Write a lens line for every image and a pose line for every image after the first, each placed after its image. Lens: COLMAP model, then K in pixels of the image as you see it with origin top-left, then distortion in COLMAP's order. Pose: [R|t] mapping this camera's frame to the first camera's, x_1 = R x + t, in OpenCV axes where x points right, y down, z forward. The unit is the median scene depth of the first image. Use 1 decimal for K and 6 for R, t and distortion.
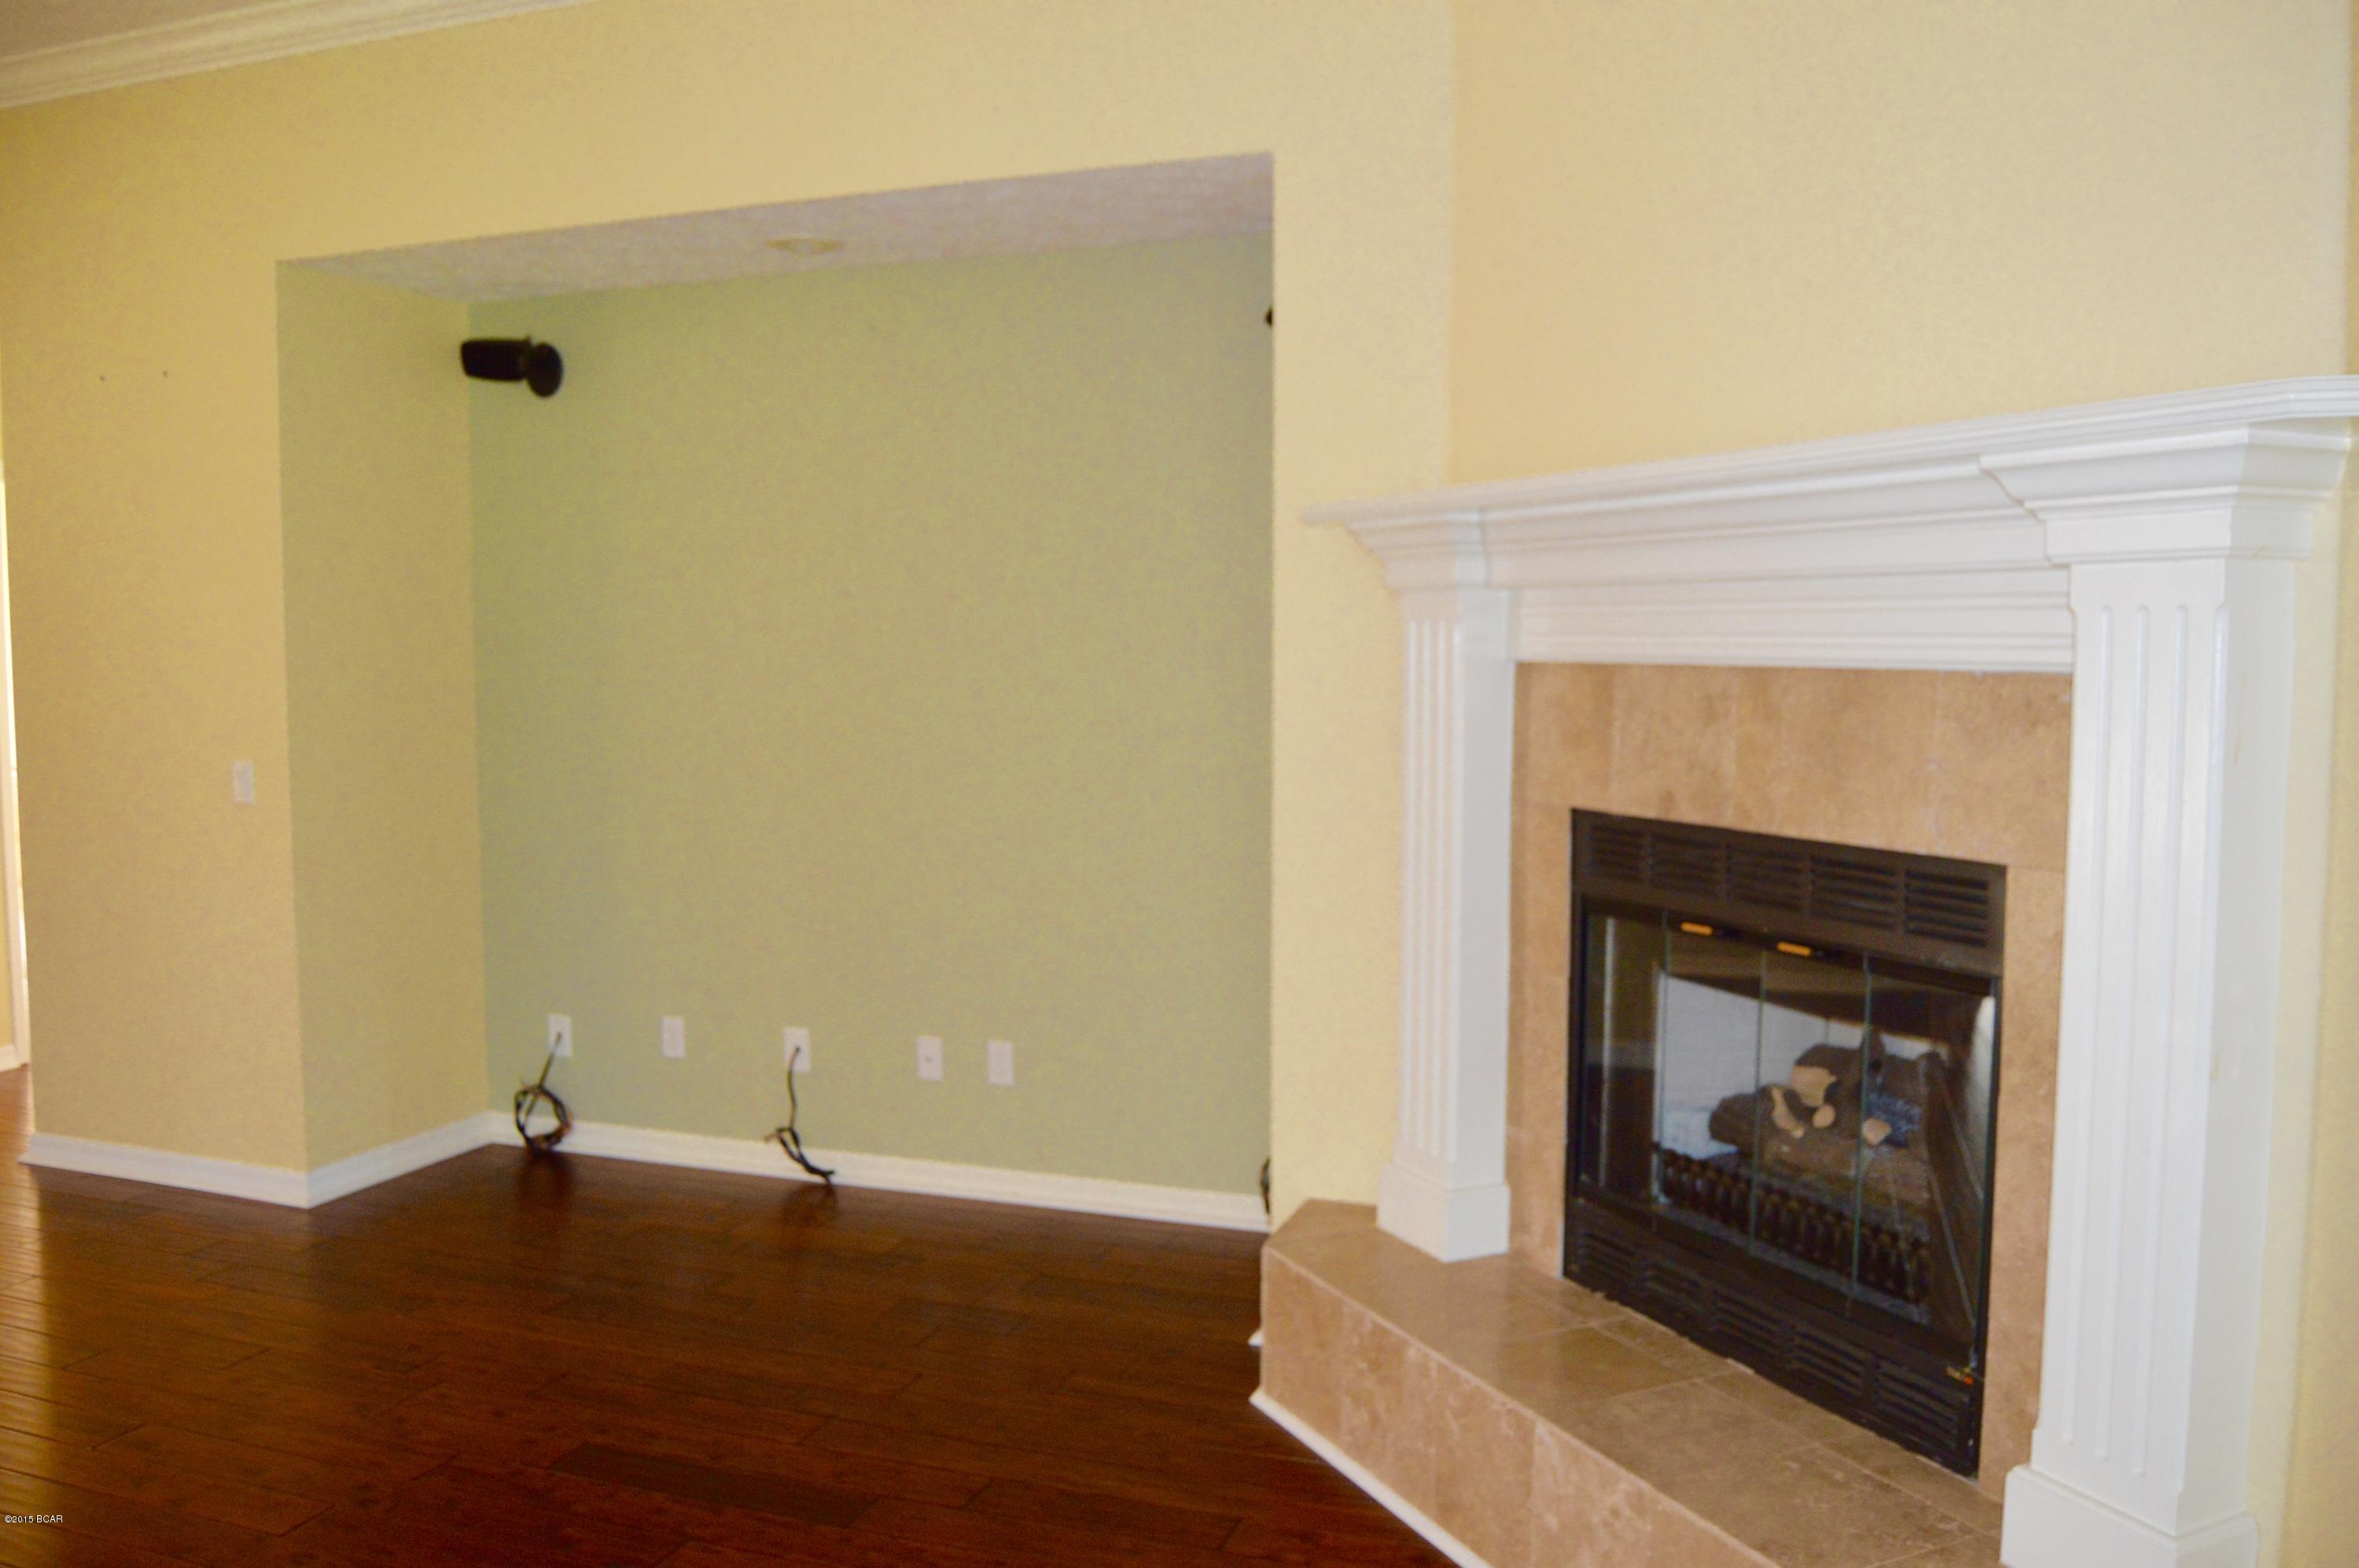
lens RADIAL K [[1874.3, 0, 1175.4], [0, 1874.3, 781.3], [0, 0, 1]] dist [-0.091938, 0.037258]
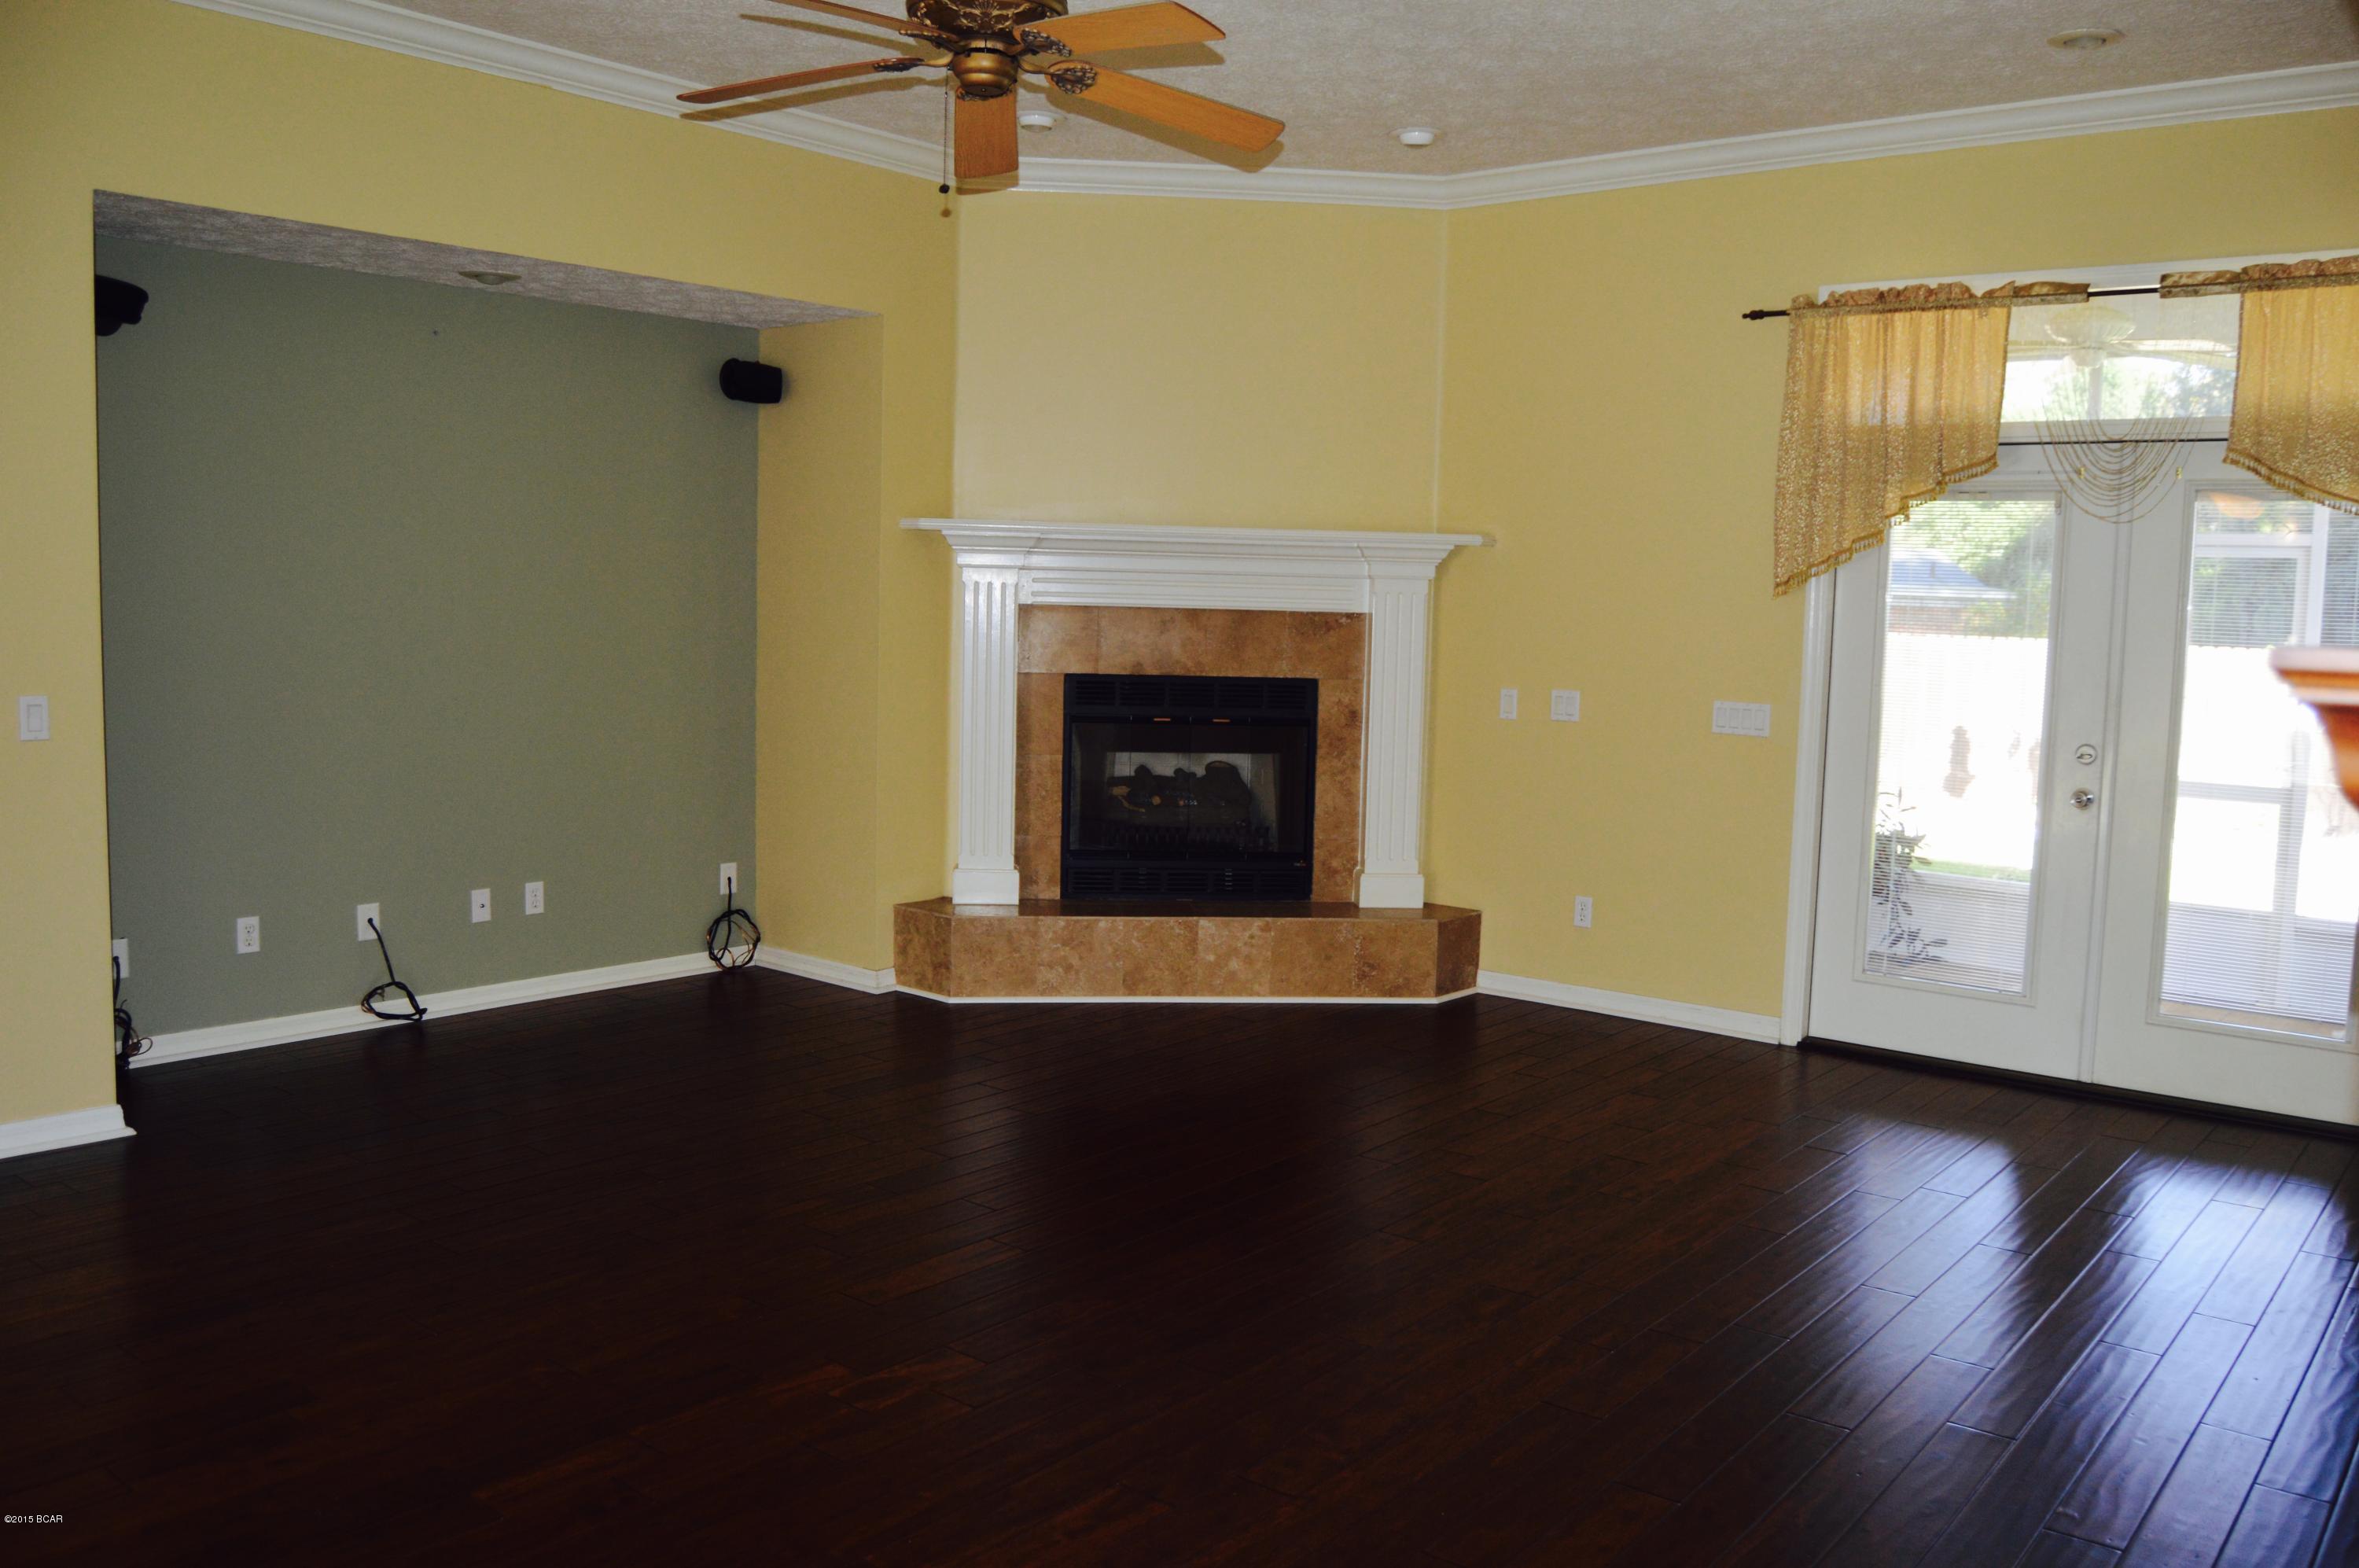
lens RADIAL K [[1874.3, 0, 1183.6], [0, 1874.3, 791.8], [0, 0, 1]] dist [-0.091938, 0.037258]
pose [[0.329862, -0.085365, 0.940162, -1.777154], [0.048150, 0.996128, 0.073553, -0.002810], [-0.942800, 0.021006, 0.332695, 0.167261]]
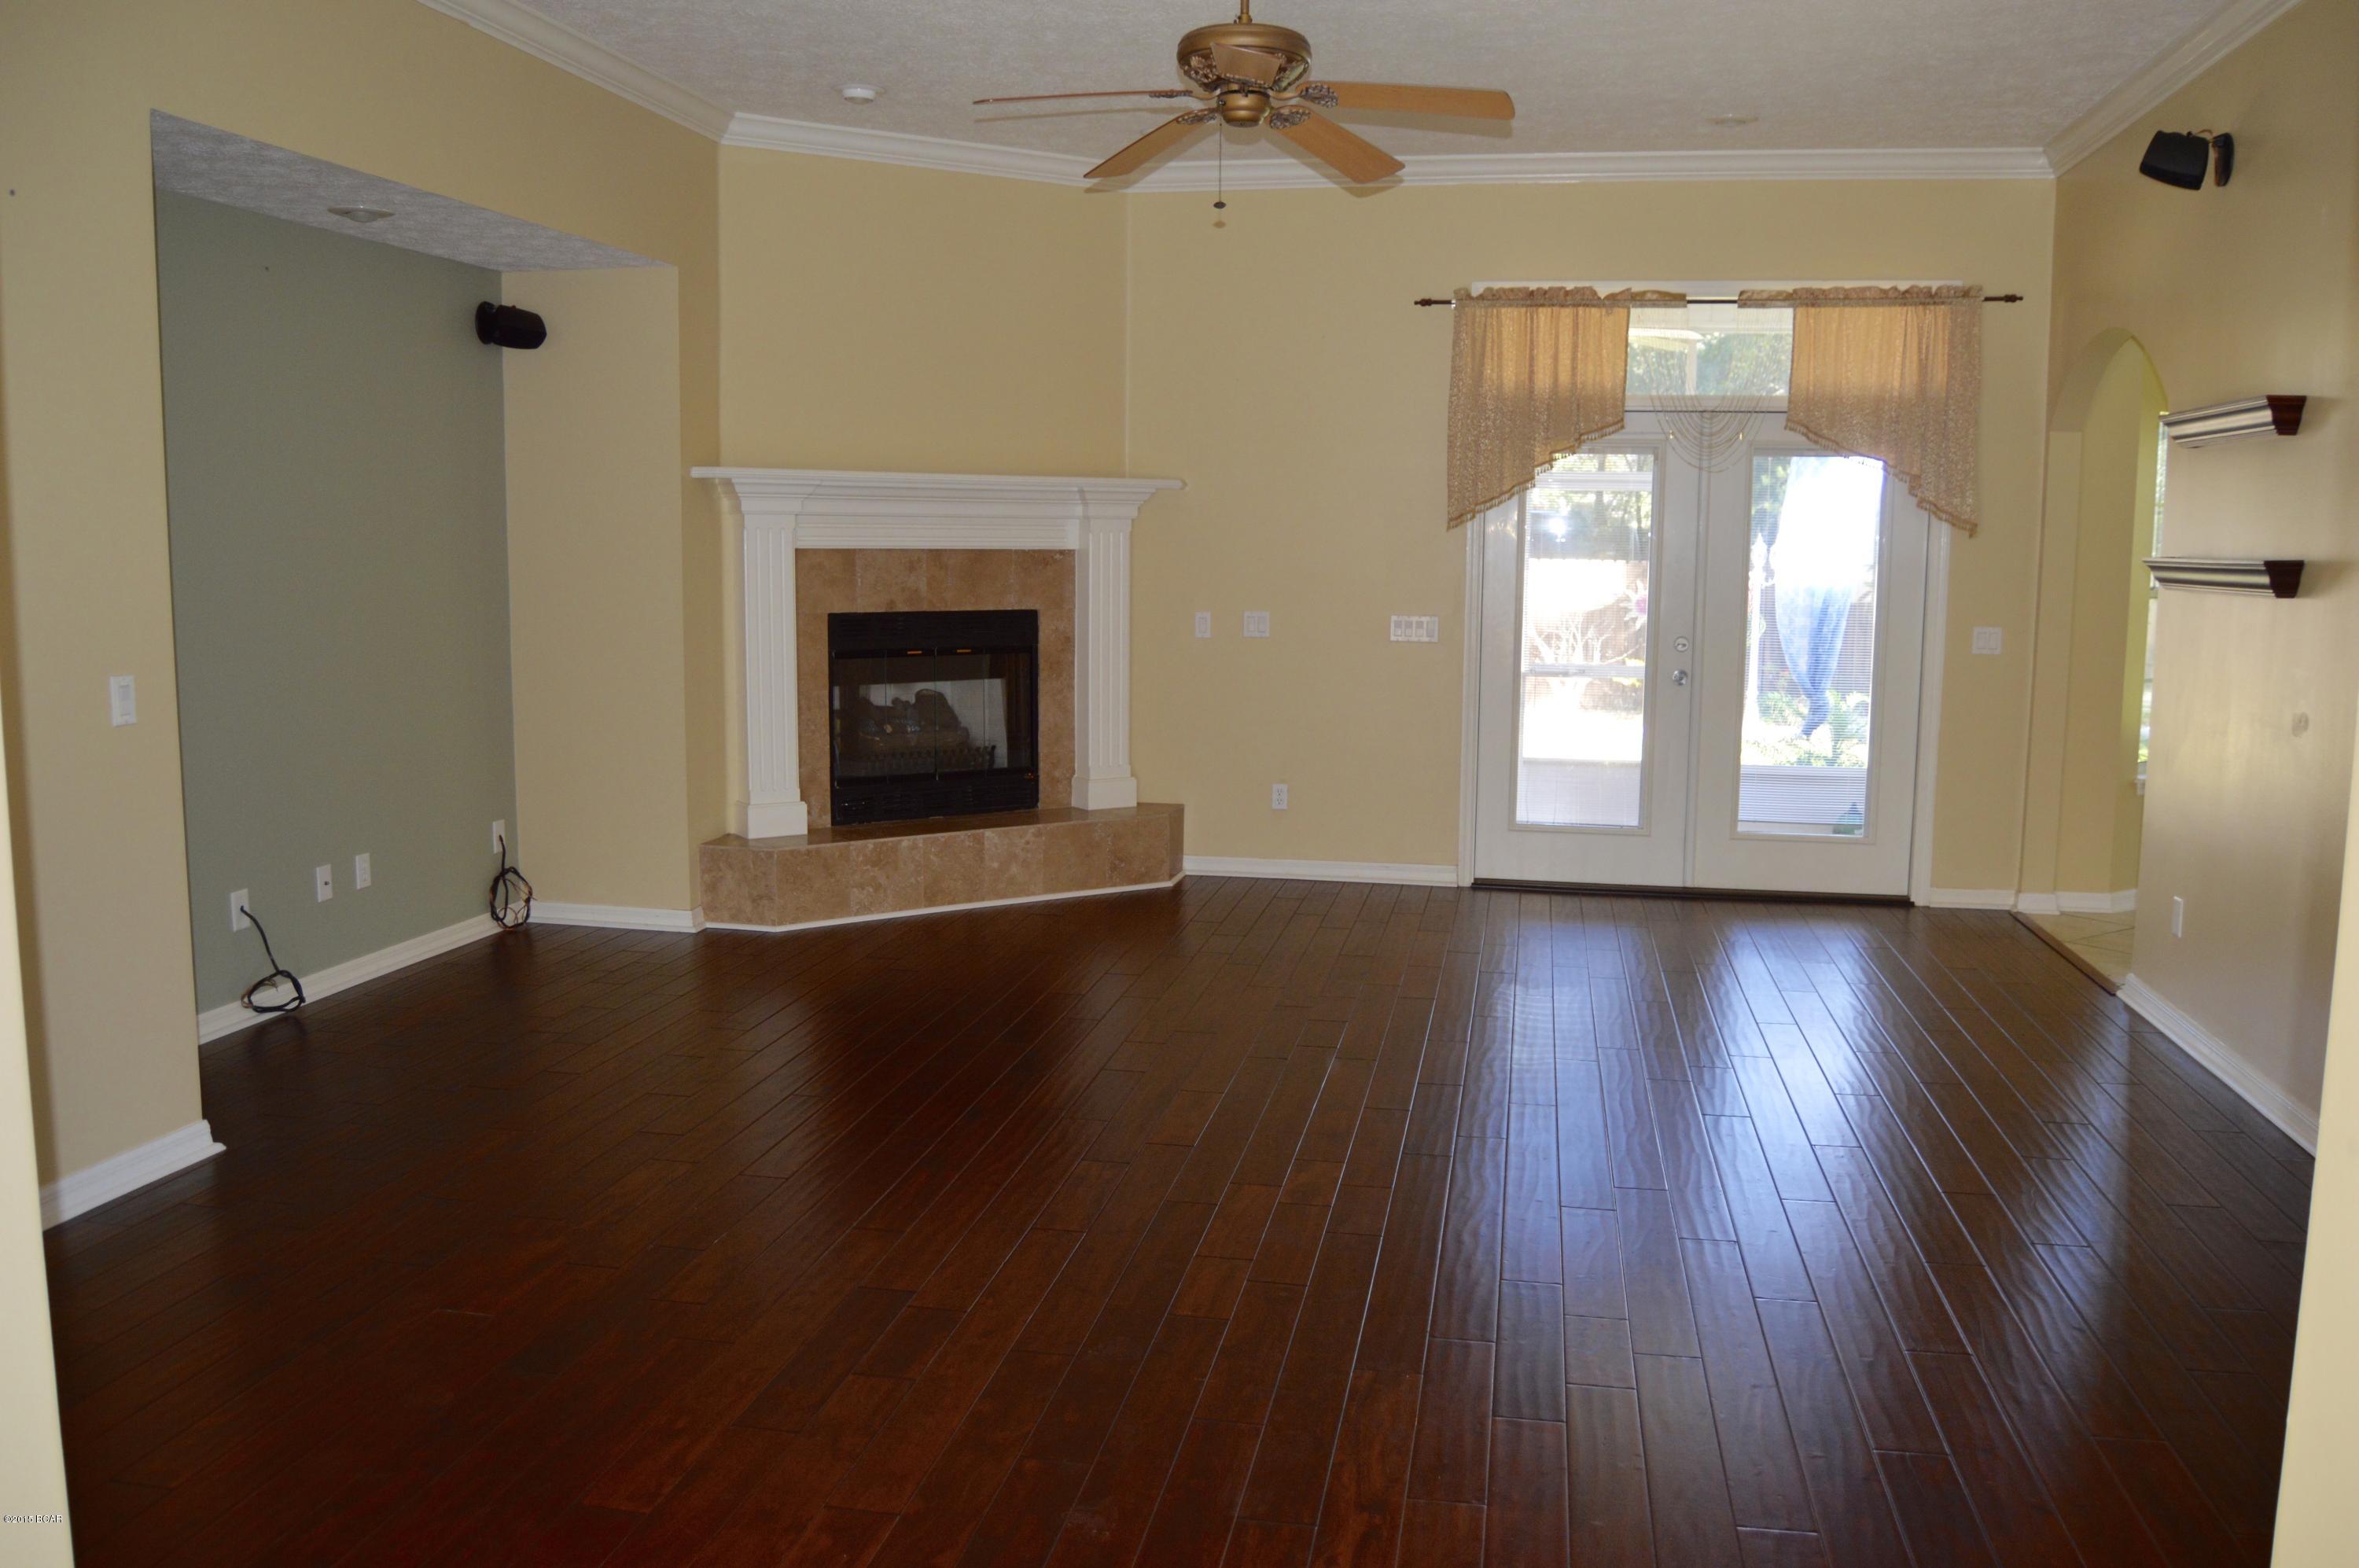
lens RADIAL K [[1874.3, 0, 1178.5], [0, 1874.3, 790.8], [0, 0, 1]] dist [-0.091938, 0.037258]
pose [[-0.157964, -0.130015, 0.978848, -2.104349], [0.068947, 0.987422, 0.142280, -0.066846], [-0.985035, 0.089964, -0.147013, 0.941944]]
